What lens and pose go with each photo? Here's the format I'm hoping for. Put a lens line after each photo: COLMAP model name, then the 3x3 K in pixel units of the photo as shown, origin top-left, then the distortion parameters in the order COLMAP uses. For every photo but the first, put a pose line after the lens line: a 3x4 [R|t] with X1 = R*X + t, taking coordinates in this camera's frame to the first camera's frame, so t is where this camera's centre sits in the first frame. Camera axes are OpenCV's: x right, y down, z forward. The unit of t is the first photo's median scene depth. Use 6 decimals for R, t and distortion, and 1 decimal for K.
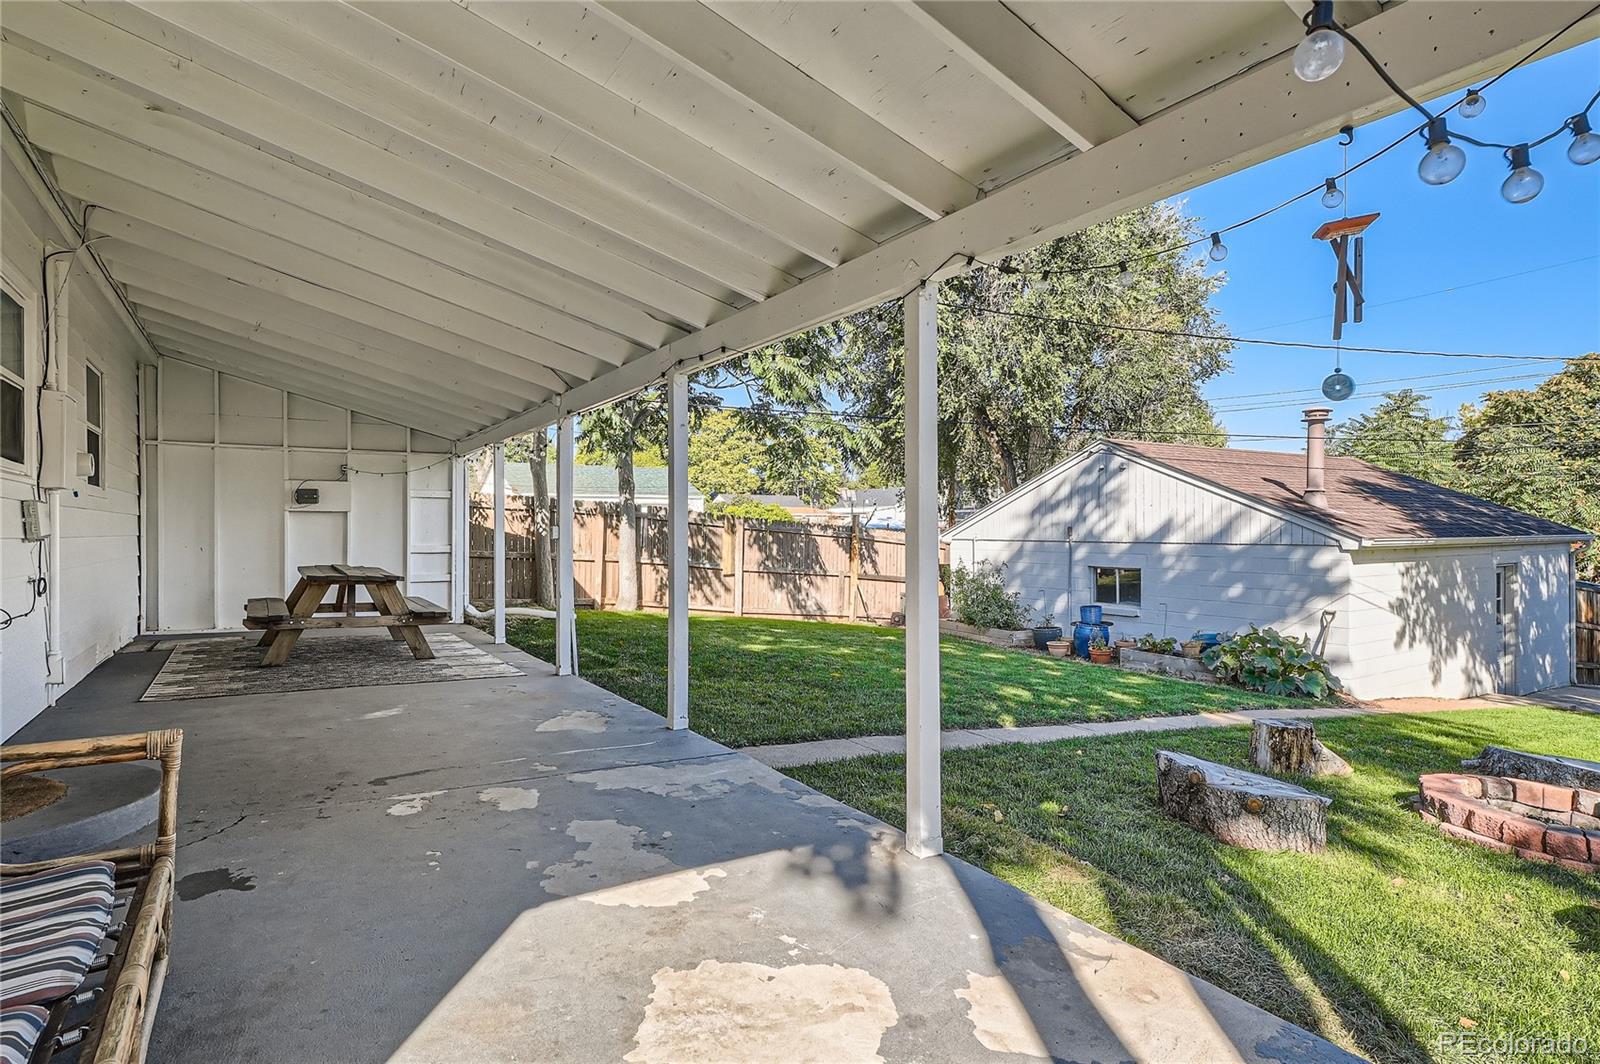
lens RADIAL K [[835.0, 0, 803.9], [0, 835.0, 530.7], [0, 0, 1]] dist [0.039463, 0.001840]
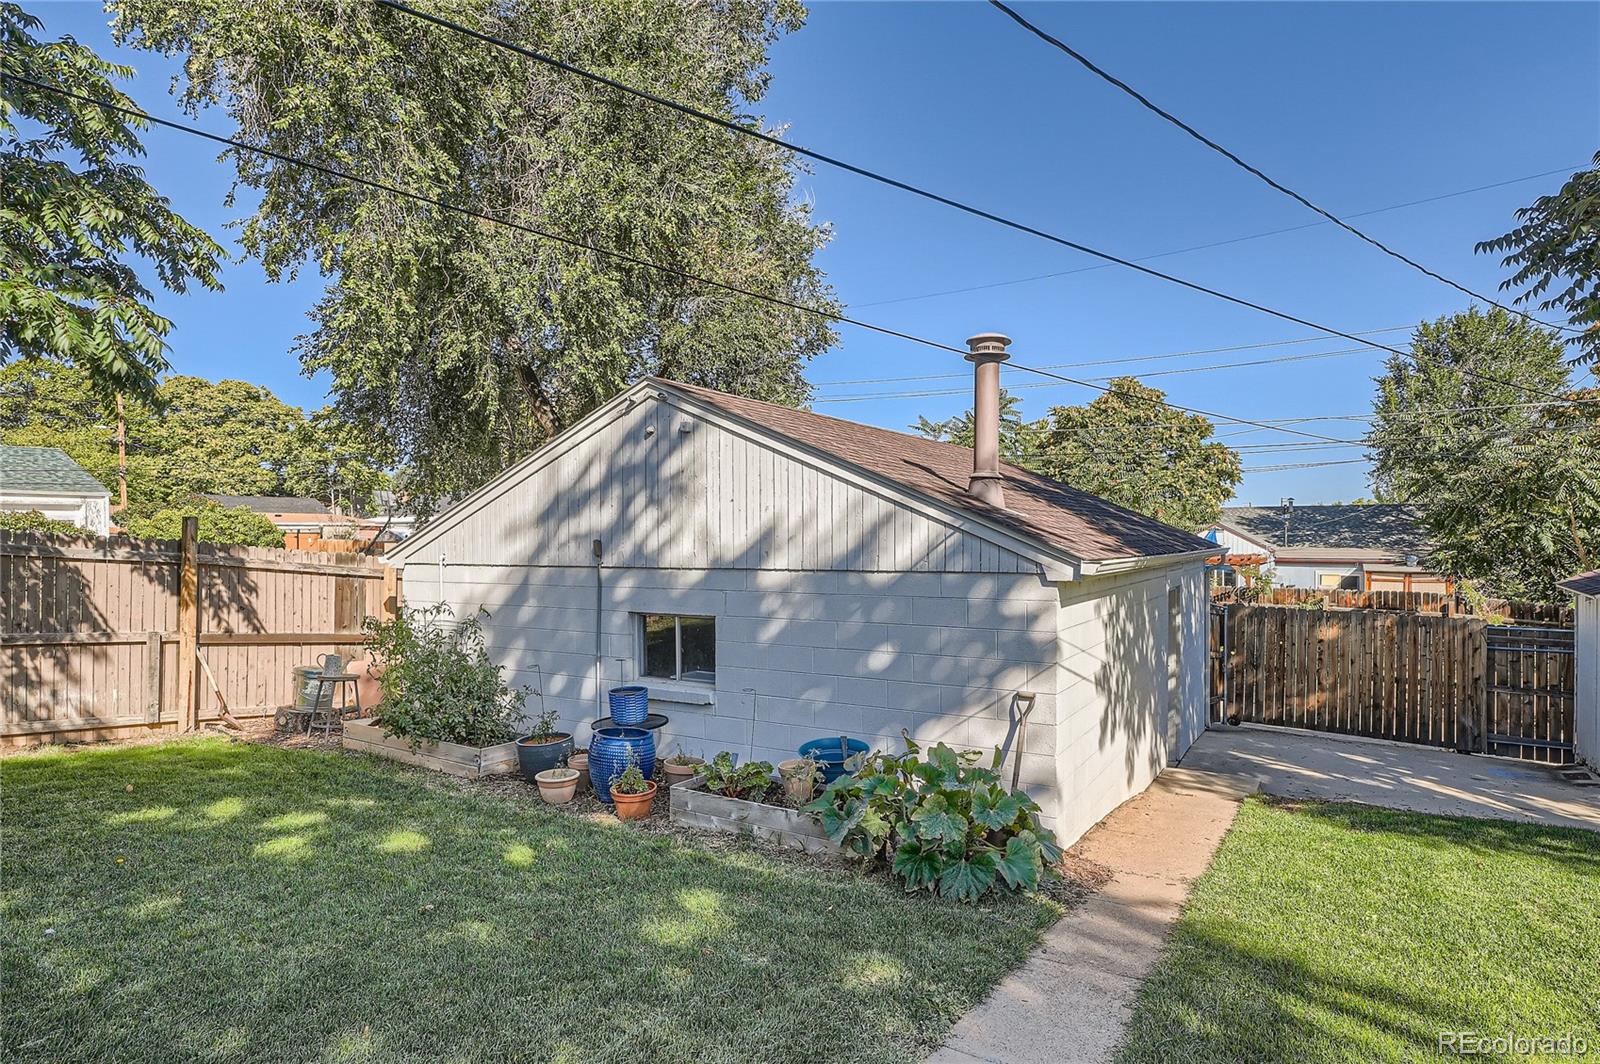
lens RADIAL K [[959.0, 0, 803.1], [0, 959.0, 532.0], [0, 0, 1]] dist [0.004039, 0.000094]
pose [[0.903556, 0.002267, 0.428464, 0.166879], [0.003252, 0.999921, -0.012149, -0.002216], [-0.428458, 0.012371, 0.903477, 0.382602]]
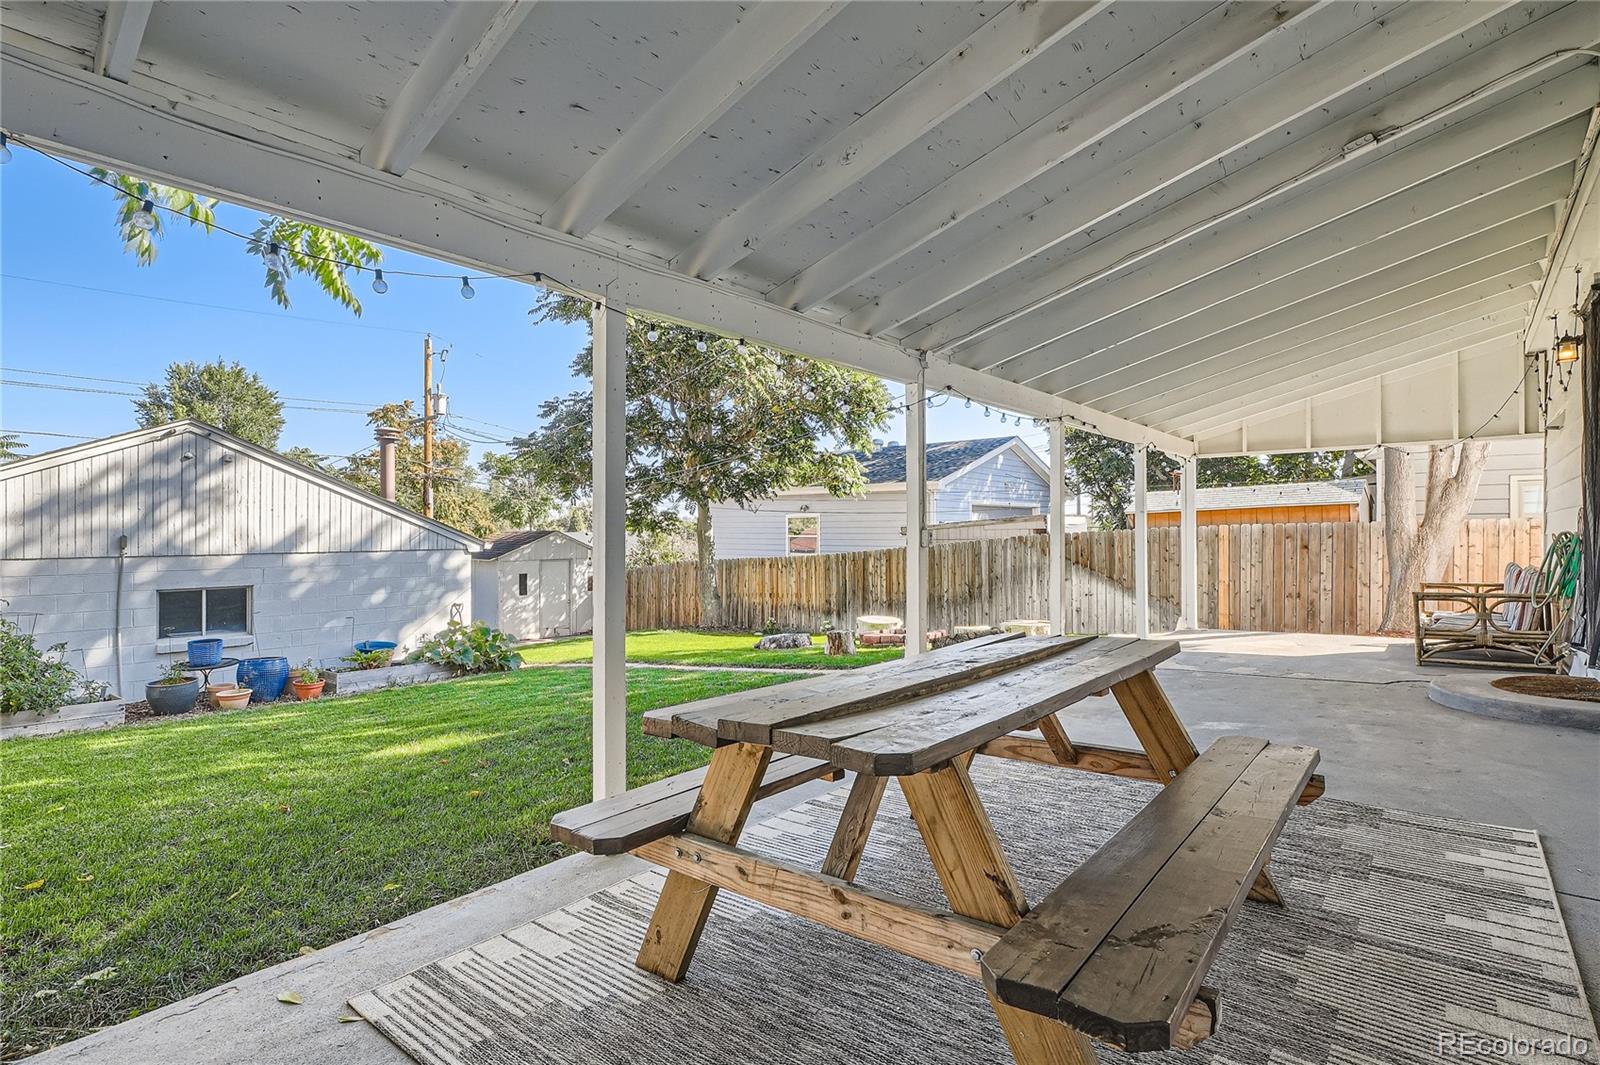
lens RADIAL K [[835.0, 0, 800.3], [0, 835.0, 529.1], [0, 0, 1]] dist [0.039463, 0.001840]
pose [[-0.321765, -0.003571, 0.946813, -0.523486], [-0.000037, 0.999993, 0.003759, -0.012864], [-0.946820, 0.001174, -0.321763, 0.701283]]
